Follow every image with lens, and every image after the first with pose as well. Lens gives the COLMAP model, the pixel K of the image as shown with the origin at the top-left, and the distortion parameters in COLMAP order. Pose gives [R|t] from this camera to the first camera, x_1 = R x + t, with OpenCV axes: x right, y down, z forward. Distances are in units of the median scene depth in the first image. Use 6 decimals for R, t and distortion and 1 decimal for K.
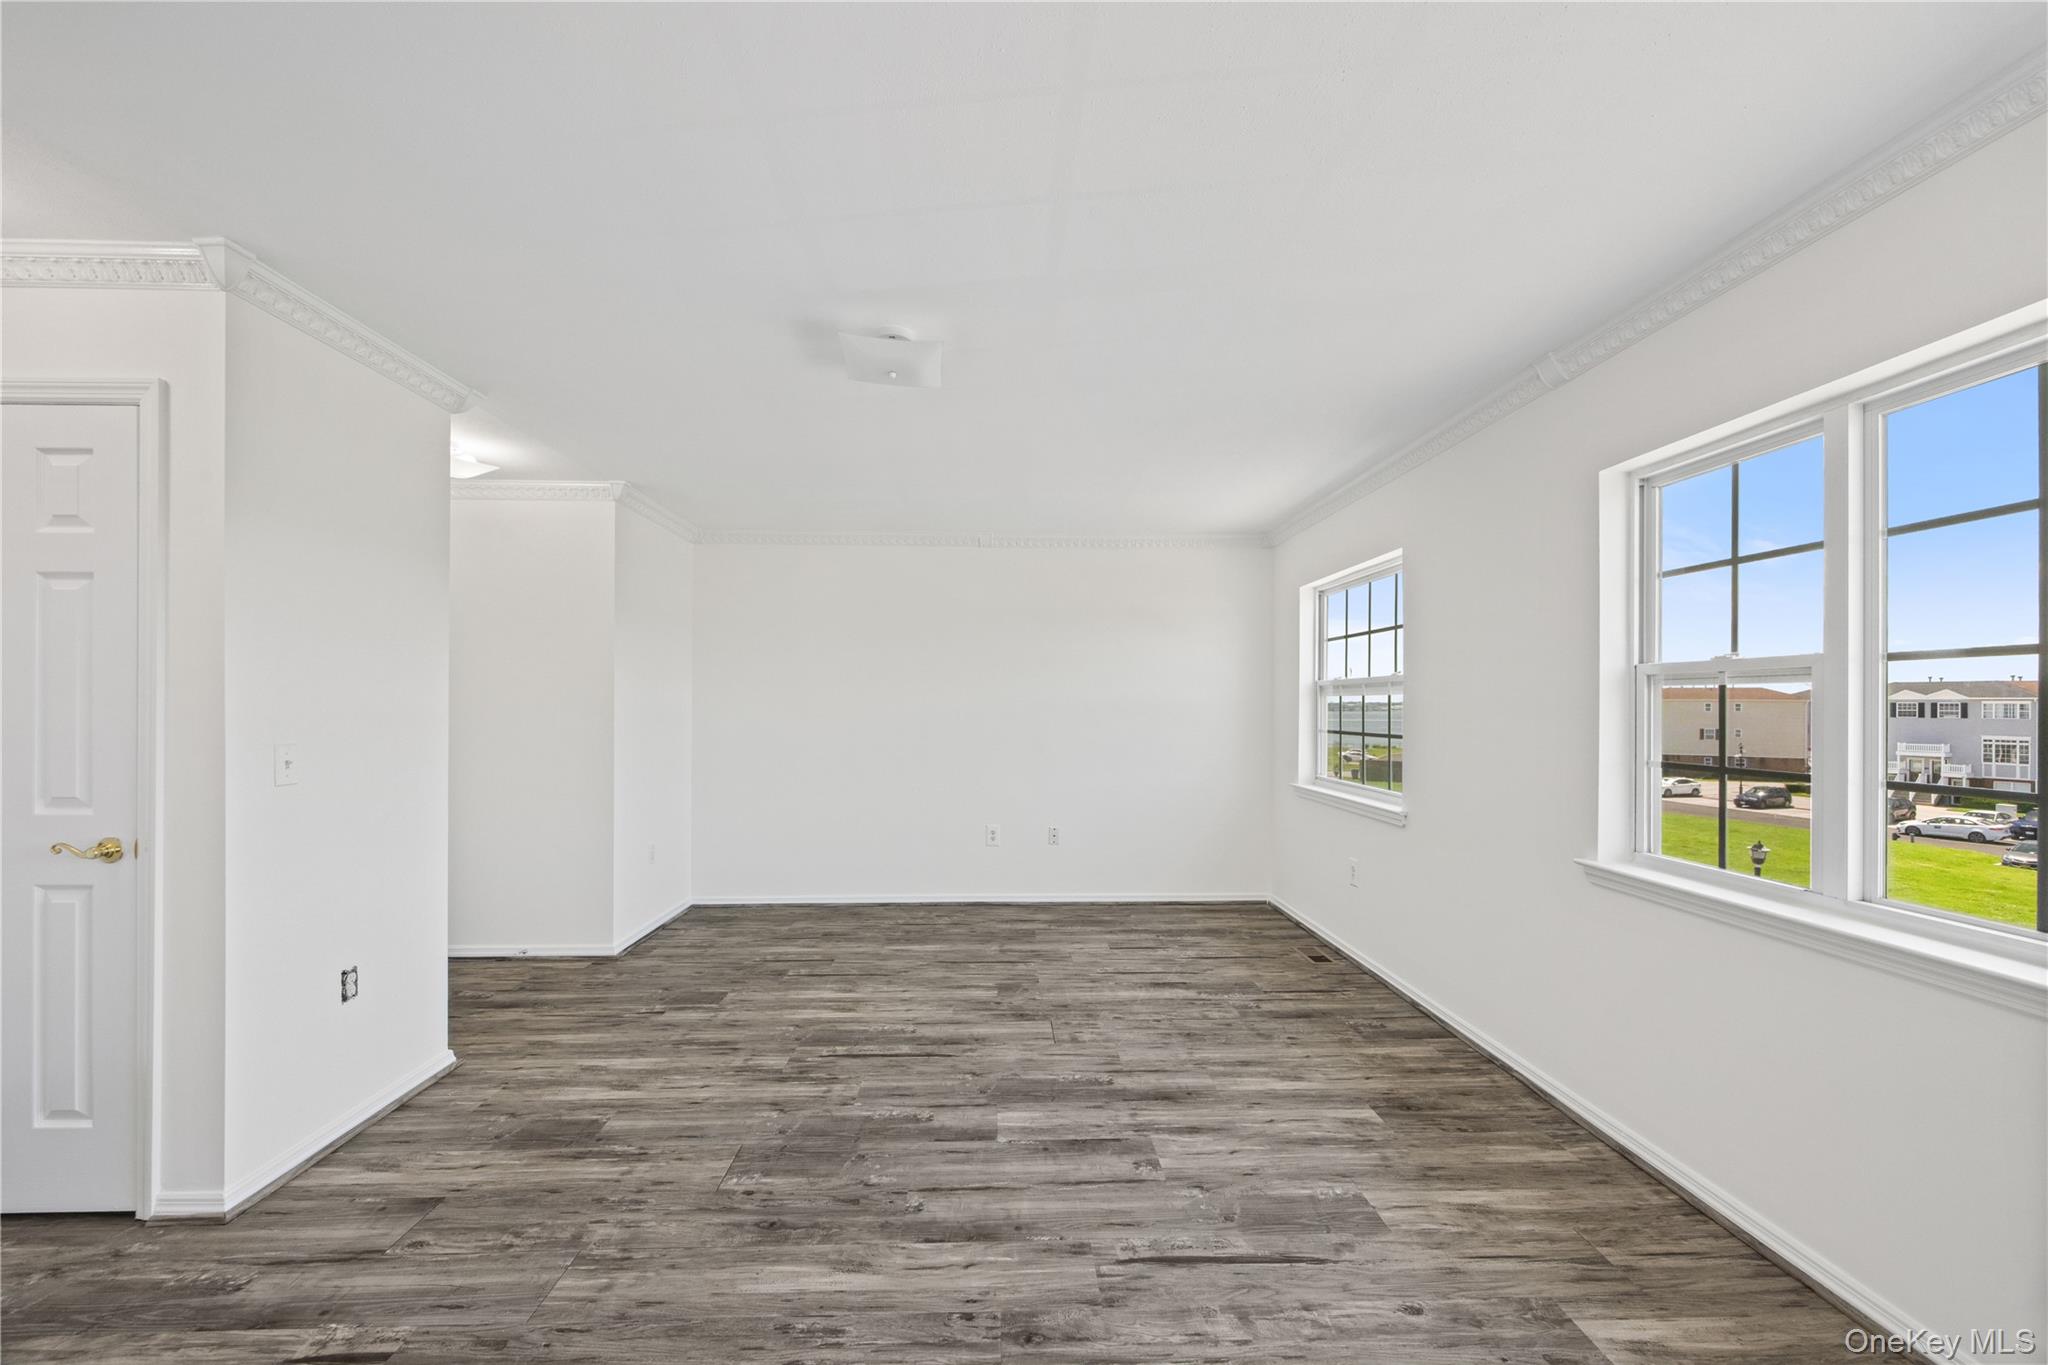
lens RADIAL K [[784.8, 0, 1023.7], [0, 784.8, 687.9], [0, 0, 1]] dist [-0.002537, 0.000284]
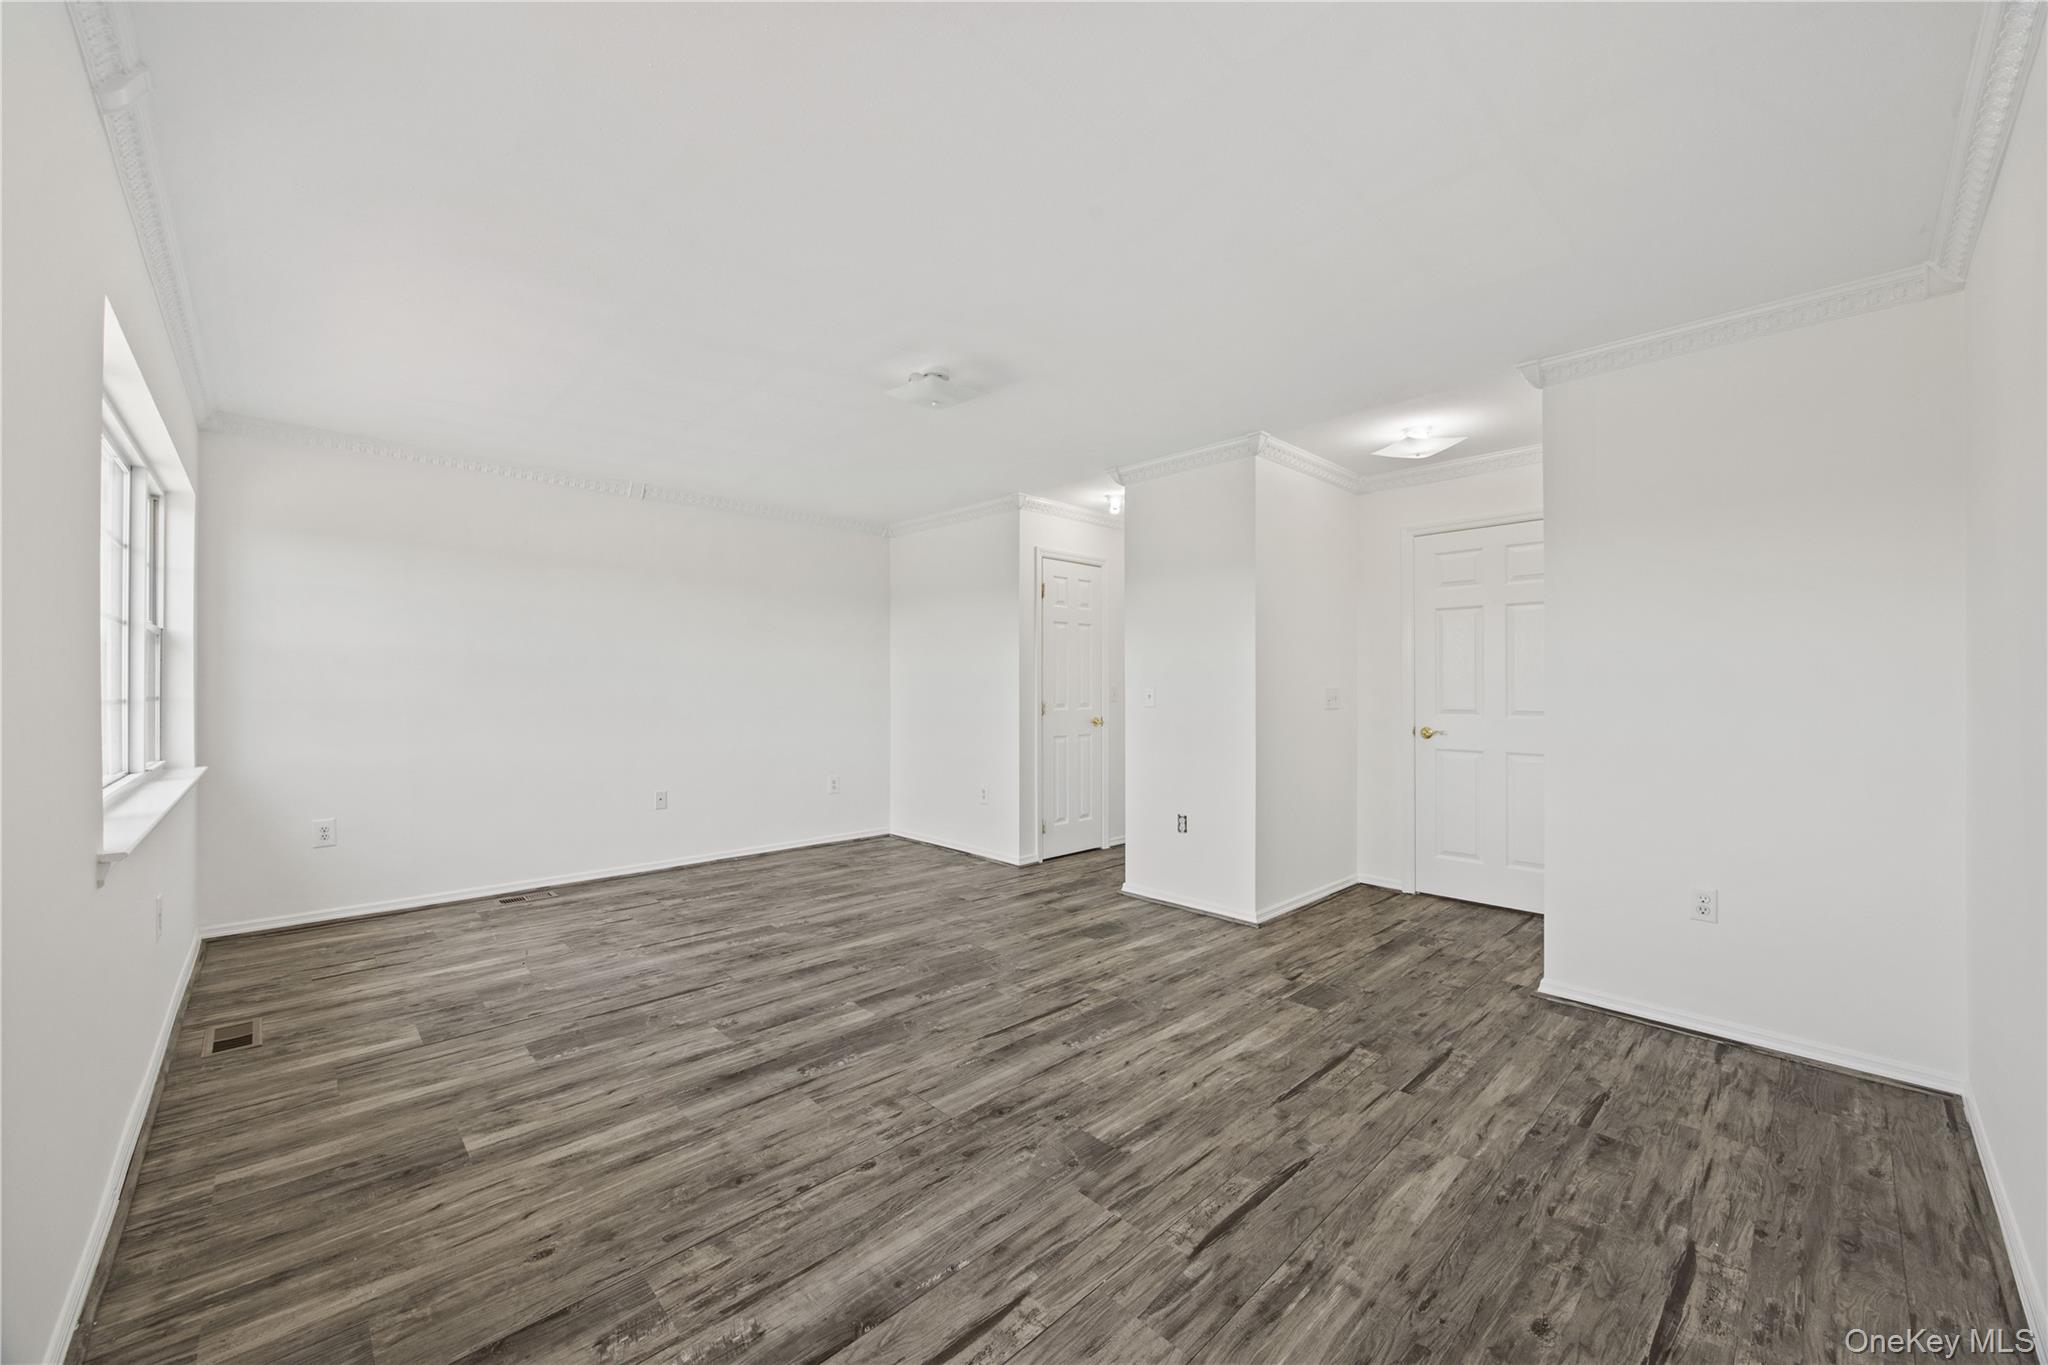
lens RADIAL K [[776.2, 0, 1024.6], [0, 776.2, 689.2], [0, 0, 1]] dist [-0.001139, -0.000191]
pose [[-0.747993, -0.002263, -0.663703, 0.483860], [0.012414, 0.999772, -0.017399, 0.081773], [0.663591, -0.021254, -0.747794, 1.748900]]
